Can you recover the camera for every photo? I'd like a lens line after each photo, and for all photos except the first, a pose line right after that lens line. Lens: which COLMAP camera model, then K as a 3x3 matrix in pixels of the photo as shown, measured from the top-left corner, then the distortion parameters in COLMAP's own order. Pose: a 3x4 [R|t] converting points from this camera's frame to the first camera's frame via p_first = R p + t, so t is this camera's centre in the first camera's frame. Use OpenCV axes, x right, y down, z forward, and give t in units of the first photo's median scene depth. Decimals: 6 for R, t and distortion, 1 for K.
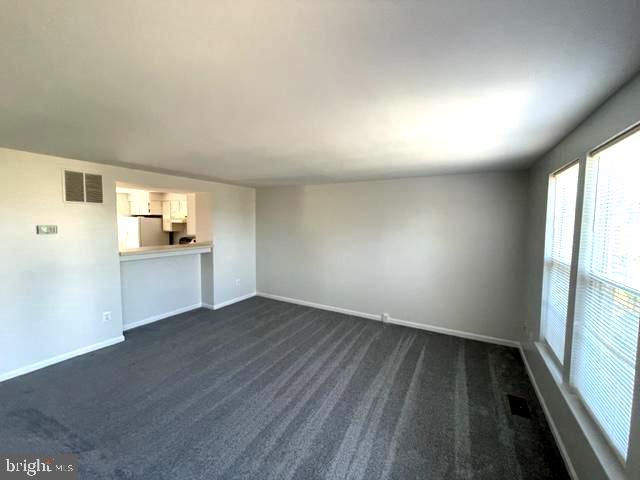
lens RADIAL K [[260.6, 0, 320.0], [0, 260.6, 240.0], [0, 0, 1]] dist [-0.002273, -0.000338]
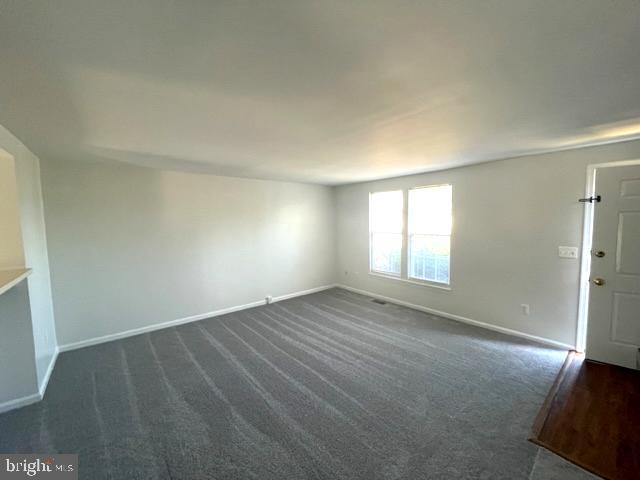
lens RADIAL K [[260.6, 0, 320.0], [0, 260.6, 240.0], [0, 0, 1]] dist [-0.002273, -0.000338]
pose [[0.349776, -0.089471, 0.932551, -0.833661], [0.082691, 0.994492, 0.064399, -0.024280], [-0.933177, 0.054589, 0.355248, 0.414313]]
